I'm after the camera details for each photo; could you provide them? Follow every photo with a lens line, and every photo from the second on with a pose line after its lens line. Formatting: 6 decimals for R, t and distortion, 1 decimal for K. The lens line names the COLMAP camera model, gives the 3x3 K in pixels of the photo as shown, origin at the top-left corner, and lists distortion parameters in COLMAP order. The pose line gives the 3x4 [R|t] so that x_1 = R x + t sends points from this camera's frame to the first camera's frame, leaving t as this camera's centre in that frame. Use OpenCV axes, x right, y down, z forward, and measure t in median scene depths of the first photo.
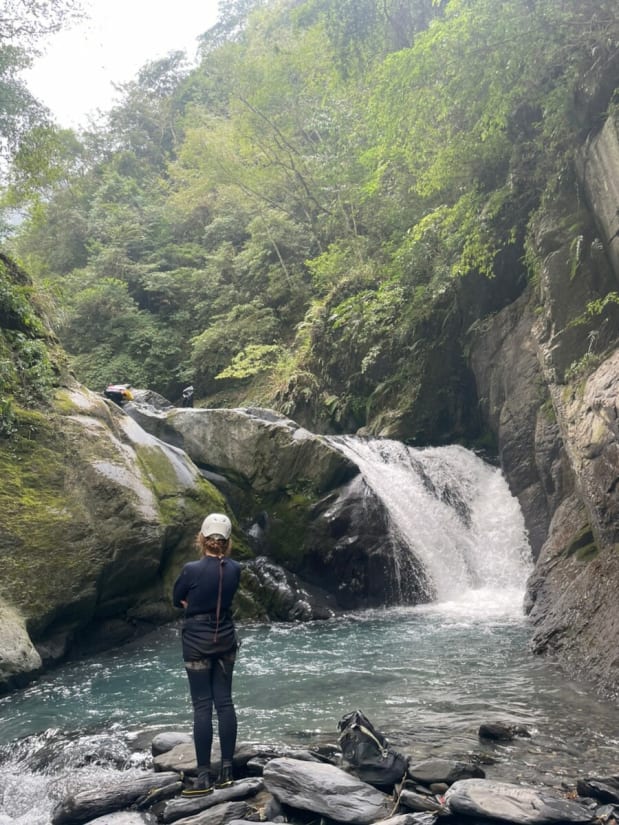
lens RADIAL K [[674.7, 0, 314.3], [0, 674.7, 406.0], [0, 0, 1]] dist [0.084111, -0.097230]
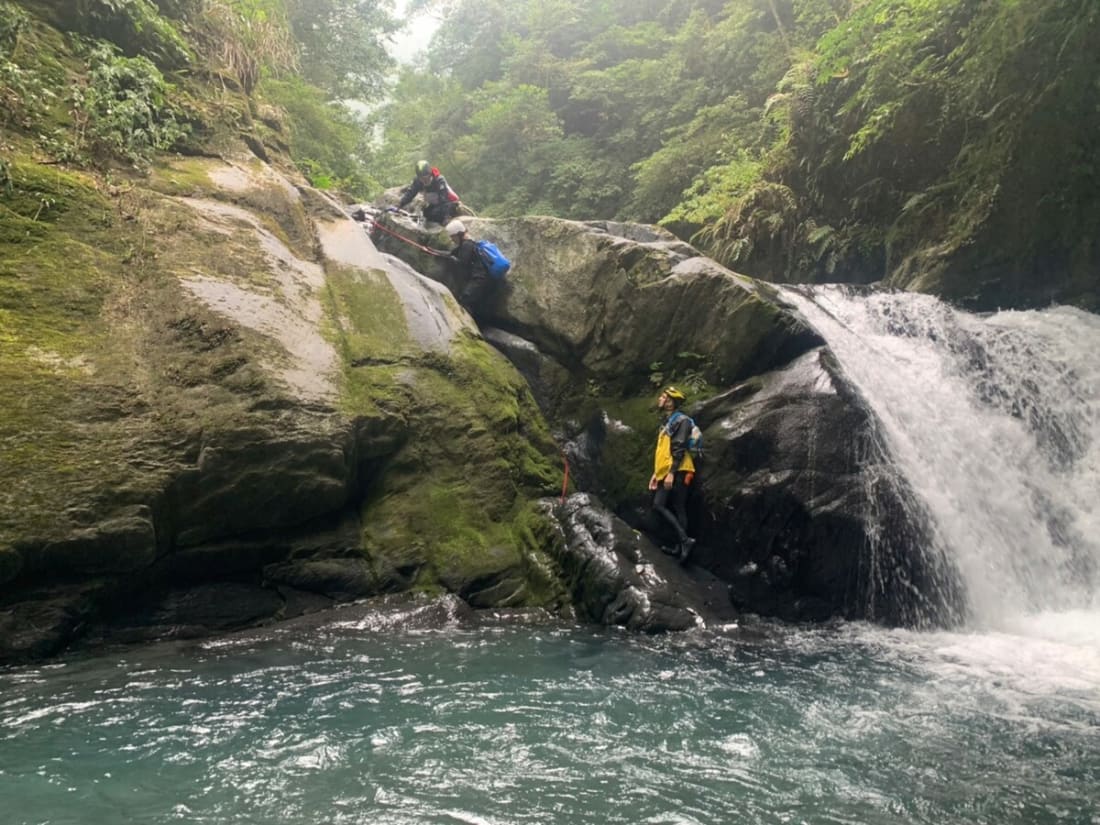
lens RADIAL K [[848.1, 0, 542.3], [0, 848.1, 410.0], [0, 0, 1]] dist [0.074525, -0.059354]
pose [[0.925713, 0.051083, -0.374761, 0.118547], [-0.007209, 0.993041, 0.117551, 0.073855], [0.378157, -0.106117, 0.919639, 0.356094]]
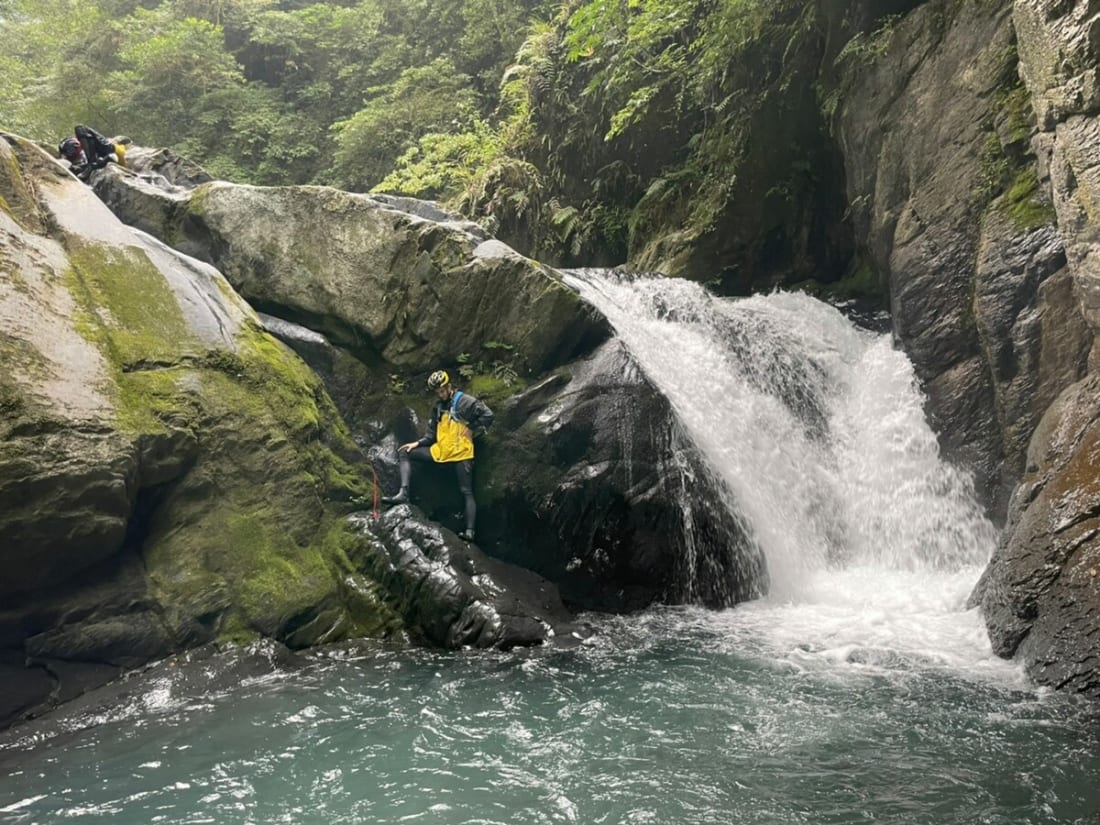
lens RADIAL K [[899.6, 0, 551.9], [0, 899.6, 418.3], [0, 0, 1]] dist [0.084111, -0.097230]
pose [[0.999939, 0.010983, 0.000988, 0.022531], [-0.011009, 0.989126, 0.146659, 0.065004], [0.000634, -0.146661, 0.989187, 0.356319]]
